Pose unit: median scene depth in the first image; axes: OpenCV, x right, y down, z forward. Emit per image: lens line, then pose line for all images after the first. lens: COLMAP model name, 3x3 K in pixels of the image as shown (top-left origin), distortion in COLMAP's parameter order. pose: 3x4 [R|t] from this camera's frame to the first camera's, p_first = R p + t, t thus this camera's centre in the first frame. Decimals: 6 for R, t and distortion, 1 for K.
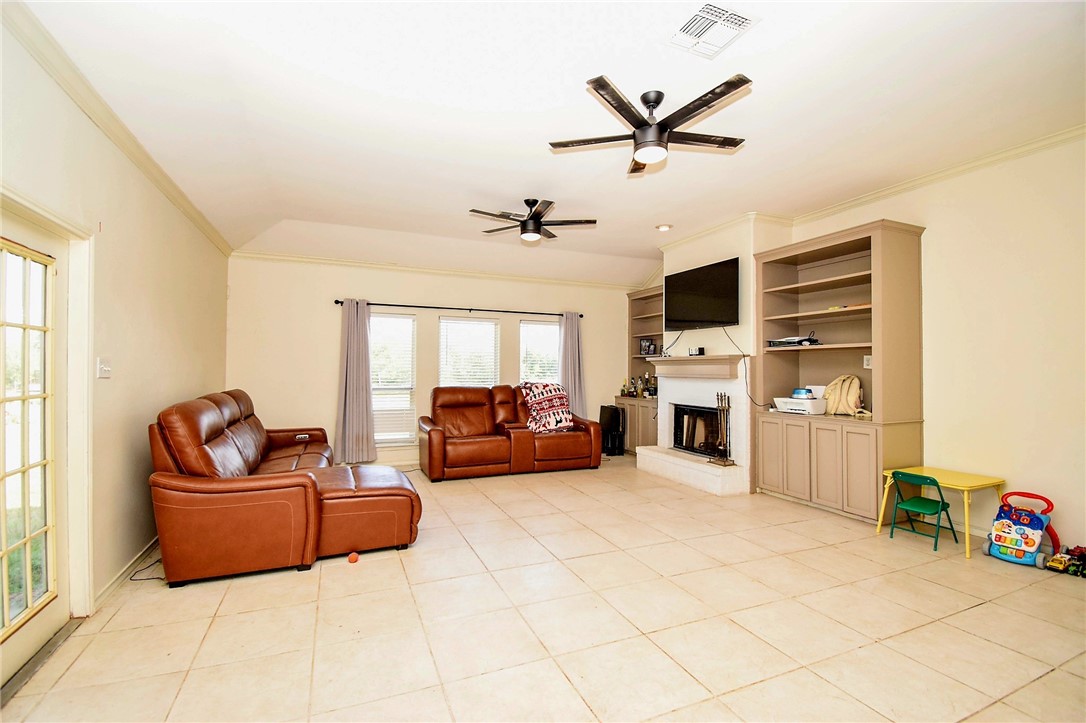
lens RADIAL K [[490.2, 0, 544.7], [0, 490.2, 361.4], [0, 0, 1]] dist [0.030216, -0.035218]
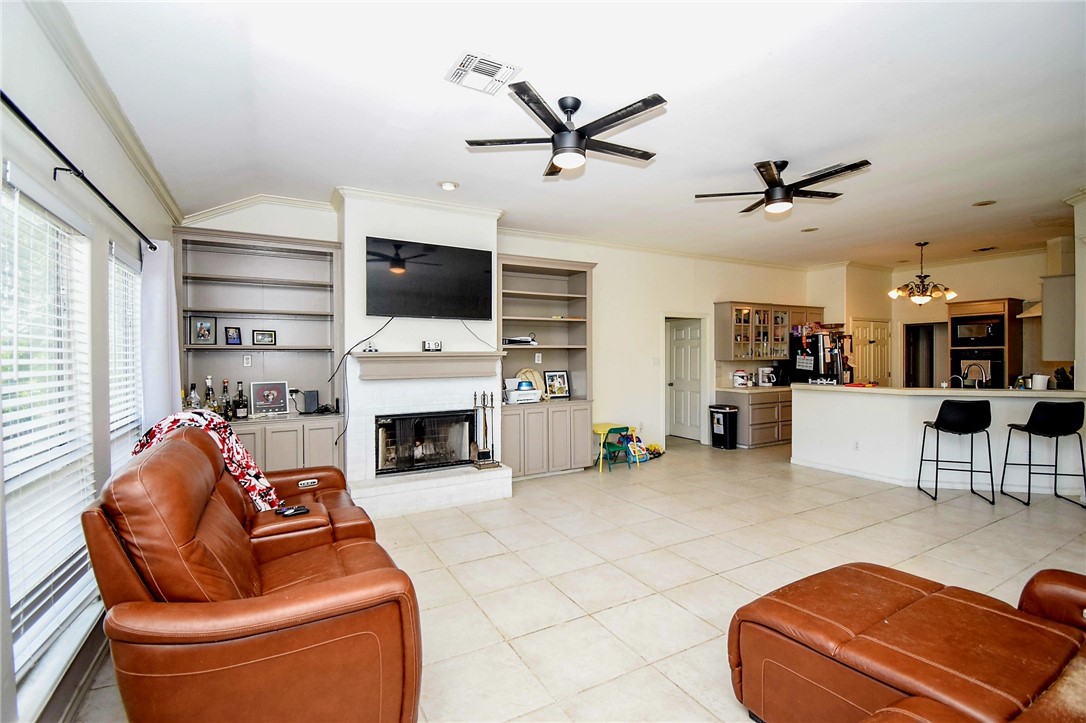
lens RADIAL K [[474.5, 0, 545.4], [0, 474.5, 361.9], [0, 0, 1]] dist [0.027323, -0.043354]
pose [[-0.115579, 0.000158, 0.993298, -0.573316], [-0.002198, 0.999997, -0.000415, 0.008722], [-0.993296, -0.002231, -0.115579, 1.033107]]
